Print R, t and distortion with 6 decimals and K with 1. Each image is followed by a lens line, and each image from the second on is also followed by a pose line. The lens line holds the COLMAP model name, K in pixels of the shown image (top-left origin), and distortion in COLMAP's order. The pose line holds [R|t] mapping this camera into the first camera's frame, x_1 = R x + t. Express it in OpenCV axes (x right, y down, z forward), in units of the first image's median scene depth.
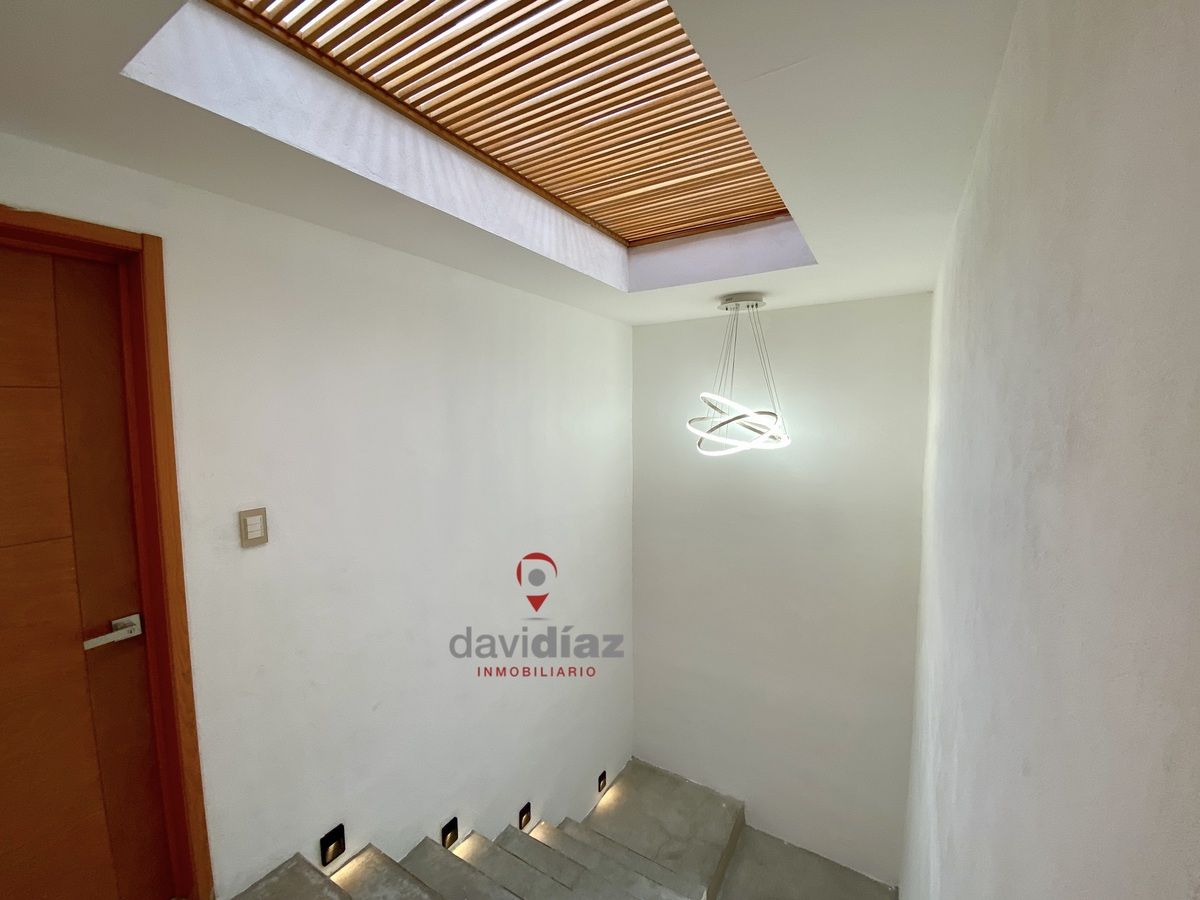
lens RADIAL K [[487.9, 0, 601.6], [0, 487.9, 452.5], [0, 0, 1]] dist [-0.006124, -0.008631]
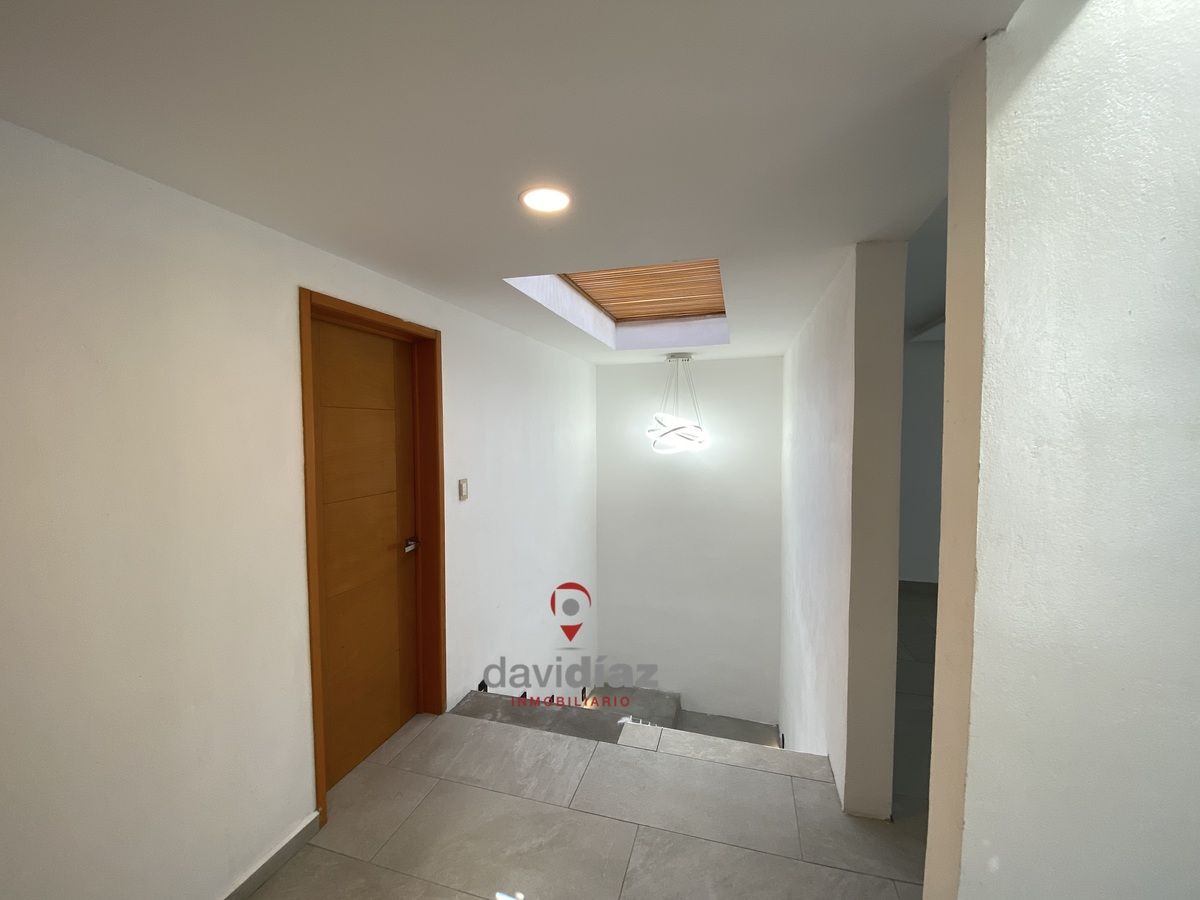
lens RADIAL K [[487.9, 0, 598.3], [0, 487.9, 449.1], [0, 0, 1]] dist [-0.006124, -0.008631]
pose [[0.965734, -0.010701, 0.259314, -0.407866], [0.021402, 0.999030, -0.038478, 0.051005], [-0.258650, 0.042709, 0.965026, -0.490891]]
